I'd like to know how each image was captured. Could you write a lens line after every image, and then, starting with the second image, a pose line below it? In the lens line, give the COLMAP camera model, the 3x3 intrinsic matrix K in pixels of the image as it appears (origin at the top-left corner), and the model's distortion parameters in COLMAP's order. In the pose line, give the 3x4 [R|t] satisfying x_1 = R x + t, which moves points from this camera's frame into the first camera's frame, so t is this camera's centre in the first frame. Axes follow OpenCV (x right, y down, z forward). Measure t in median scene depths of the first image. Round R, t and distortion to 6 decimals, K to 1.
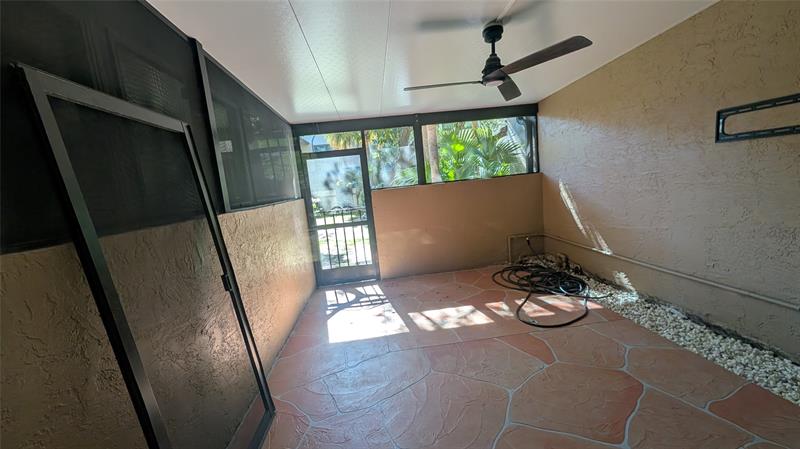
lens RADIAL K [[301.7, 0, 397.1], [0, 301.7, 223.2], [0, 0, 1]] dist [-0.001557, -0.000062]
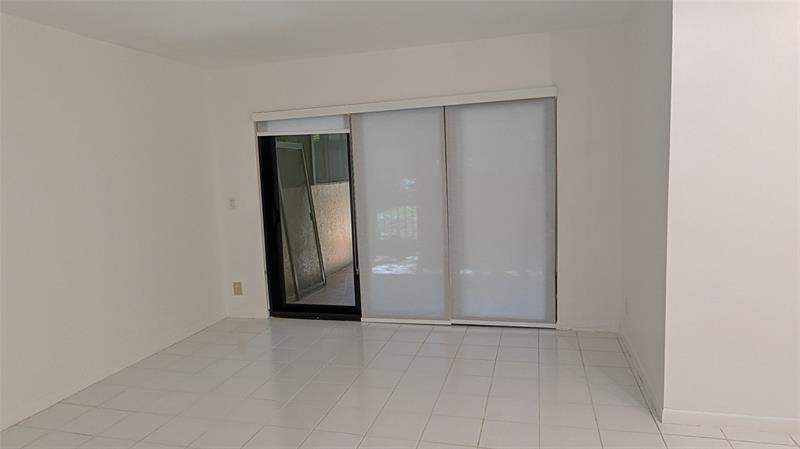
lens RADIAL K [[517.2, 0, 389.0], [0, 517.2, 228.3], [0, 0, 1]] dist [0.001525, -0.002271]
pose [[0.933293, 0.099387, -0.345090, 0.572982], [-0.095781, 0.995022, 0.027529, 0.055878], [0.346108, 0.007361, 0.938166, -1.055079]]
